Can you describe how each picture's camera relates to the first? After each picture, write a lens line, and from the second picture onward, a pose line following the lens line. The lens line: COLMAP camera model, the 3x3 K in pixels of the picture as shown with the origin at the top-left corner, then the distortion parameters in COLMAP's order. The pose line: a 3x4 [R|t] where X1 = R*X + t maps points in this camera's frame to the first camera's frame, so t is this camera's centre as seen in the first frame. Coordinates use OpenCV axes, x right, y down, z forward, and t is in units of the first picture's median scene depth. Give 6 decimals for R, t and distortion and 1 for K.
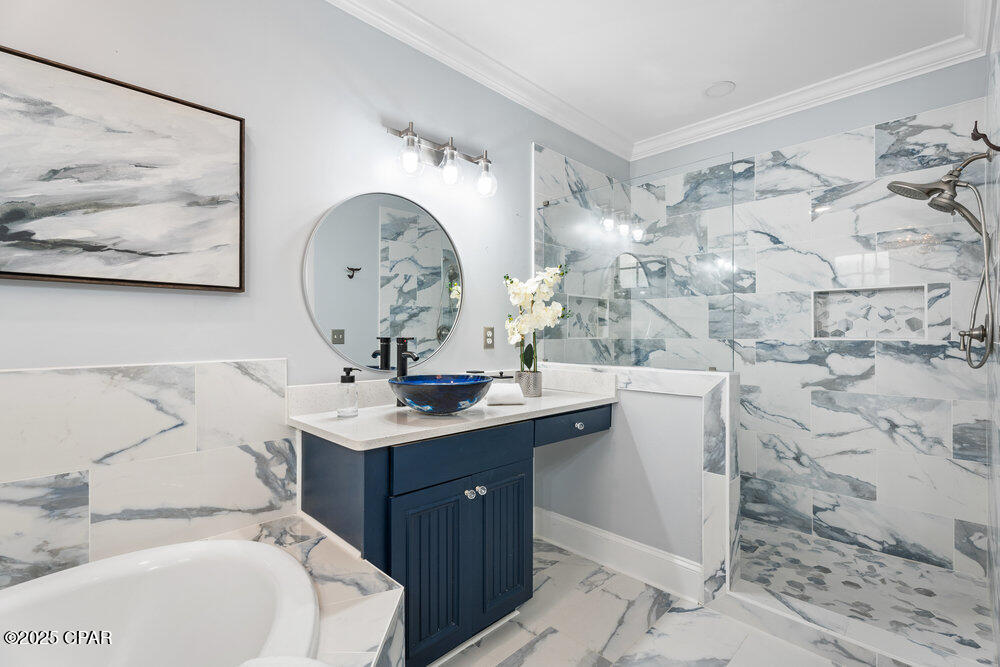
lens RADIAL K [[447.9, 0, 497.2], [0, 447.9, 332.2], [0, 0, 1]] dist [0.000505, 0.000482]
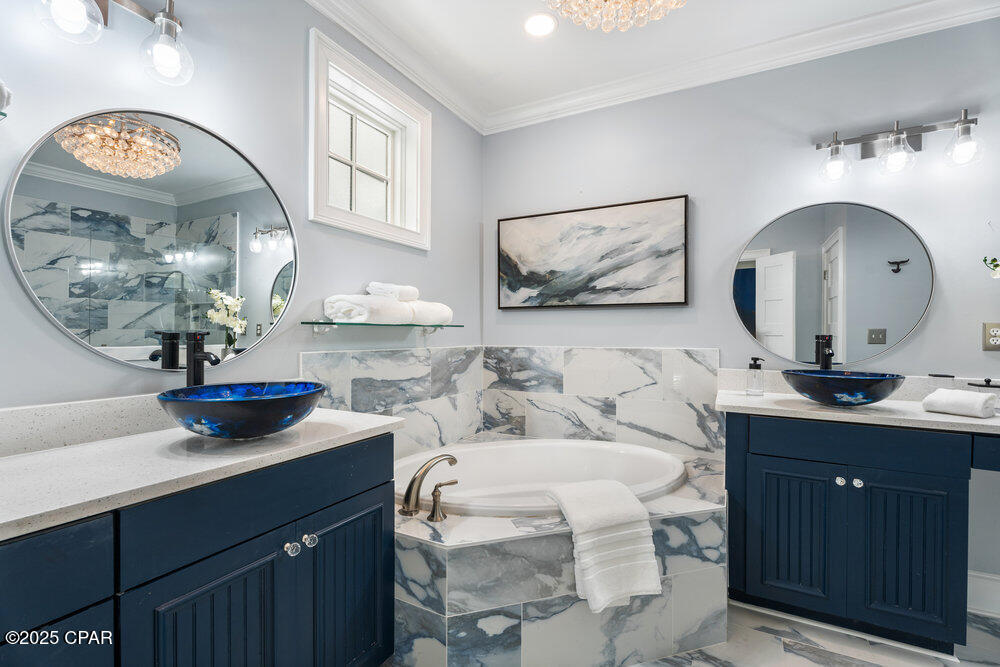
lens RADIAL K [[447.9, 0, 507.0], [0, 447.9, 335.5], [0, 0, 1]] dist [0.000505, 0.000482]
pose [[0.310665, 0.003995, -0.950511, 0.759976], [-0.000899, 0.999992, 0.003909, 0.012617], [0.950519, -0.000360, 0.310666, -0.092359]]
